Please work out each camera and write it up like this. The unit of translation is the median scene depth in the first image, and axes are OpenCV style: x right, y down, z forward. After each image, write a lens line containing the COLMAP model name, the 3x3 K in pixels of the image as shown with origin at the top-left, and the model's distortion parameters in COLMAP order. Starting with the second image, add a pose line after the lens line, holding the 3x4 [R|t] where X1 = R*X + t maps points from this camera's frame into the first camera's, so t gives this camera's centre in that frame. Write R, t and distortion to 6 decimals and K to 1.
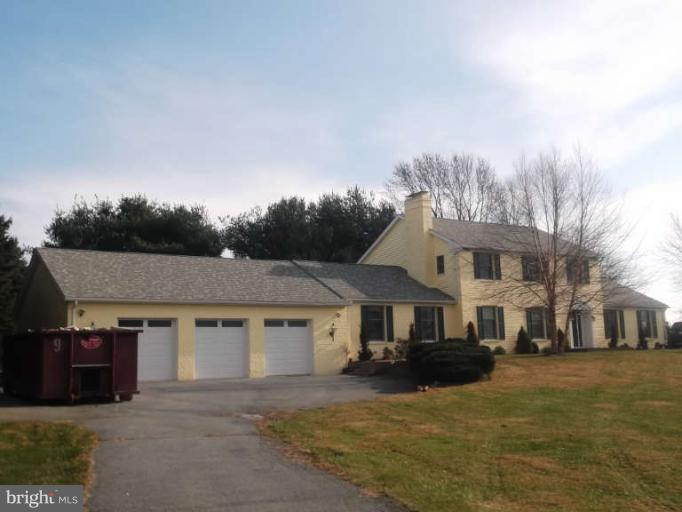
lens RADIAL K [[568.1, 0, 341.0], [0, 568.1, 256.0], [0, 0, 1]] dist [-0.001022, 0.010917]
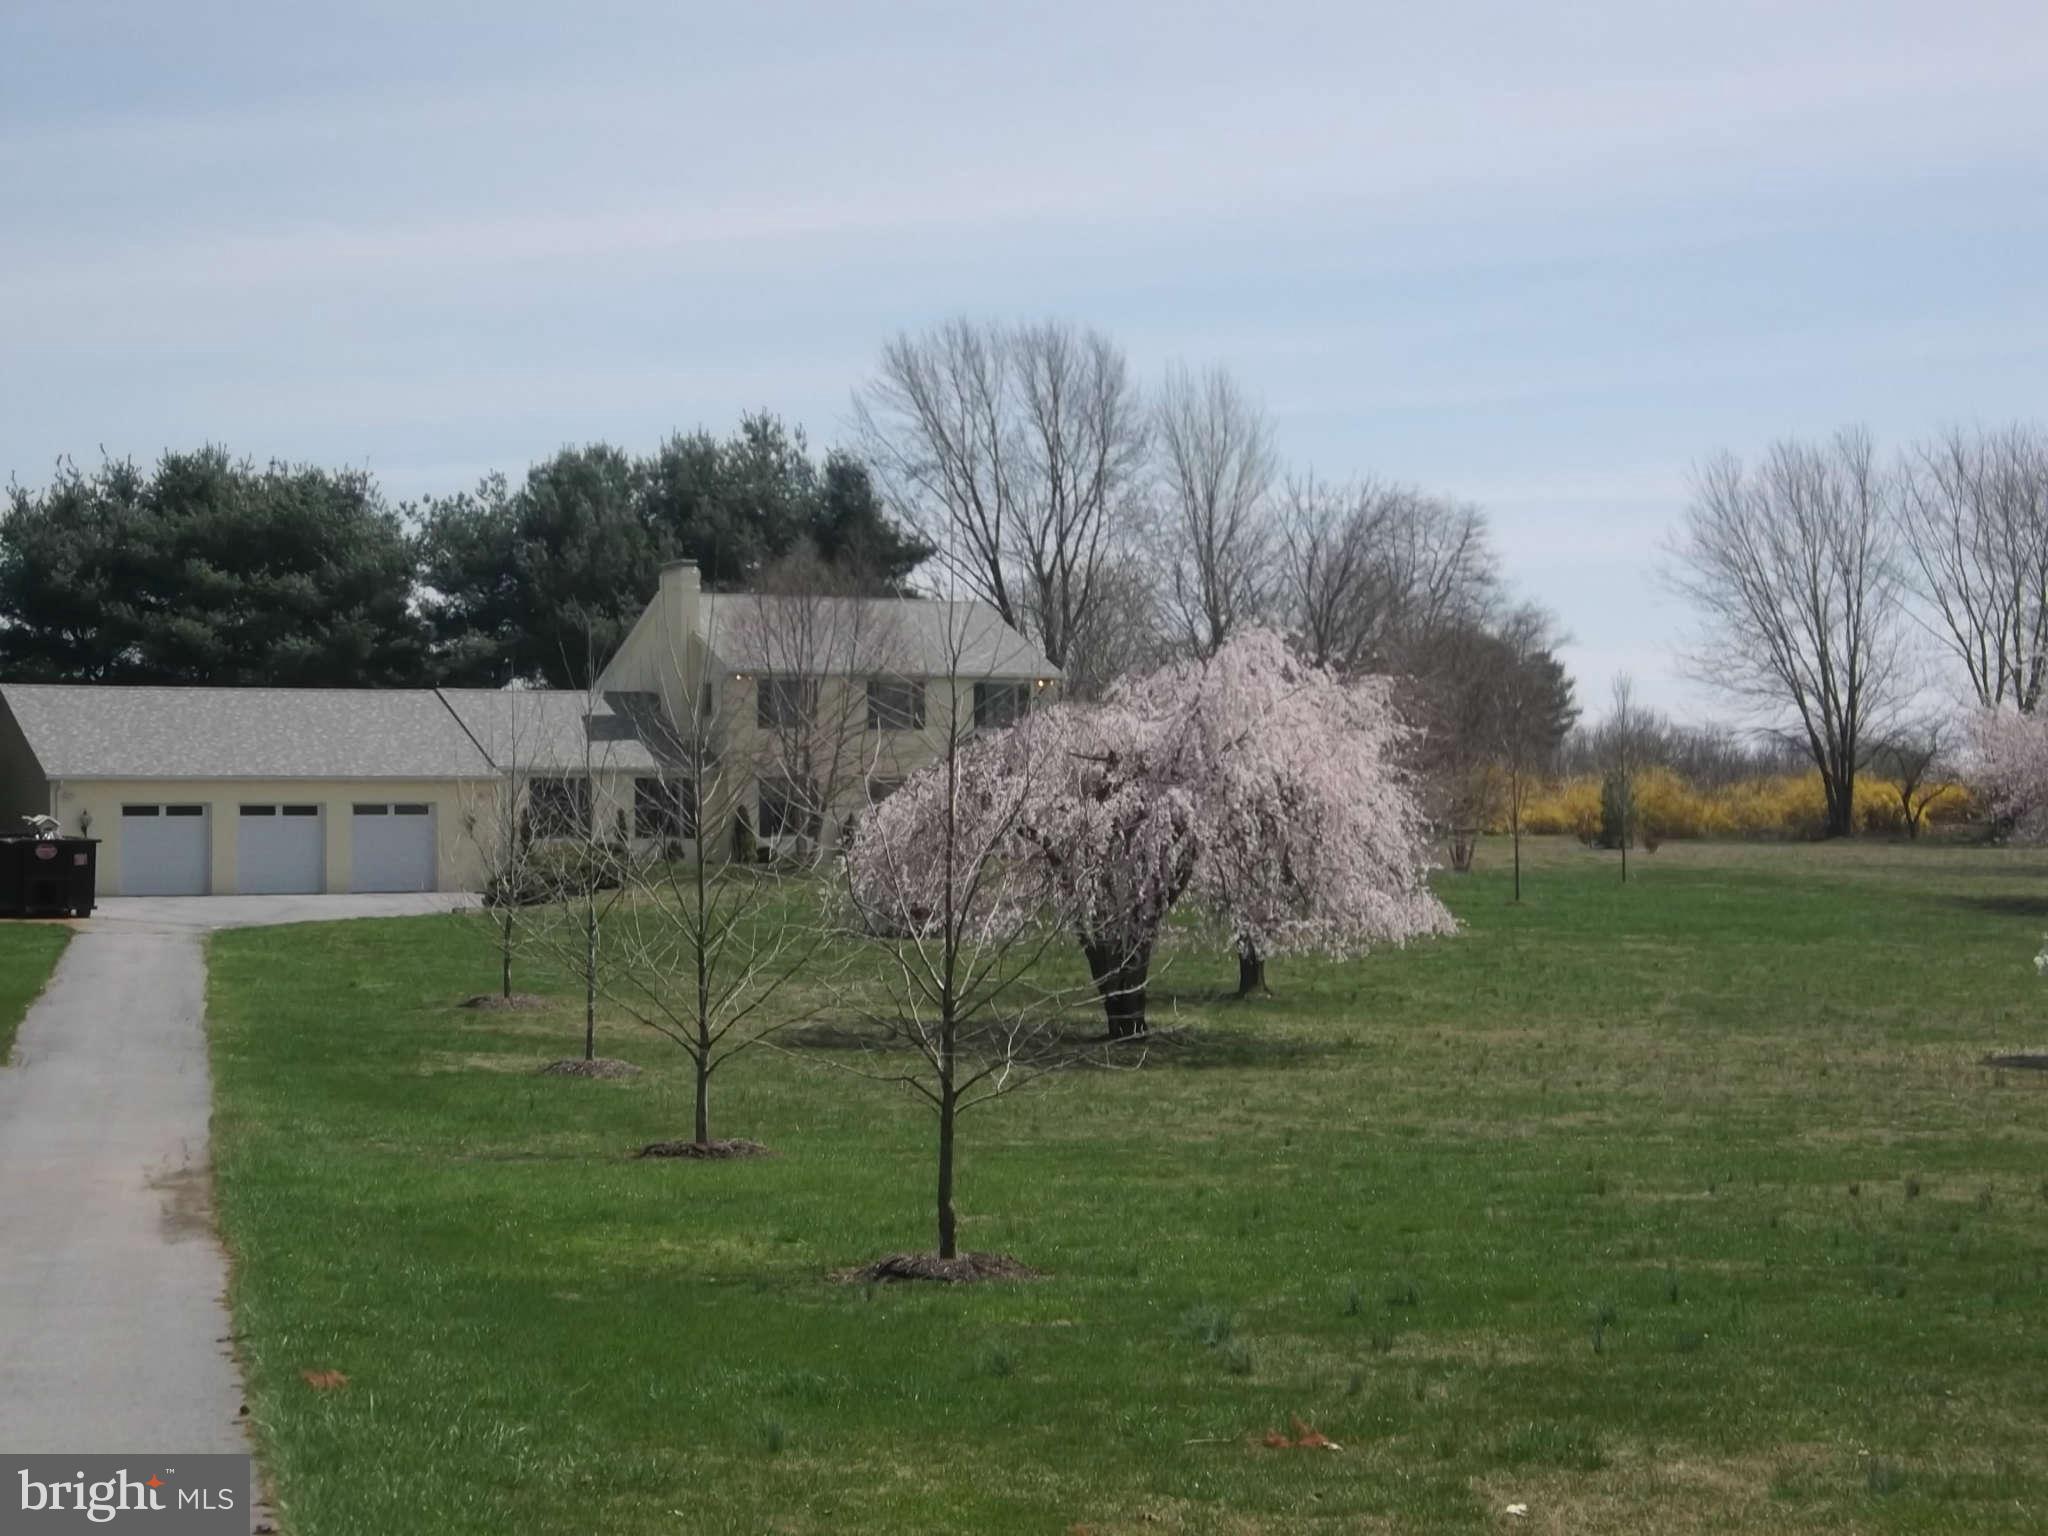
lens RADIAL K [[1899.7, 0, 1024.0], [0, 1899.7, 768.0], [0, 0, 1]] dist [0.005154, 0.012358]
pose [[0.999395, 0.022751, 0.026325, 0.219771], [-0.026651, 0.986947, 0.158826, -0.112134], [-0.022368, -0.159432, 0.986956, -0.447593]]
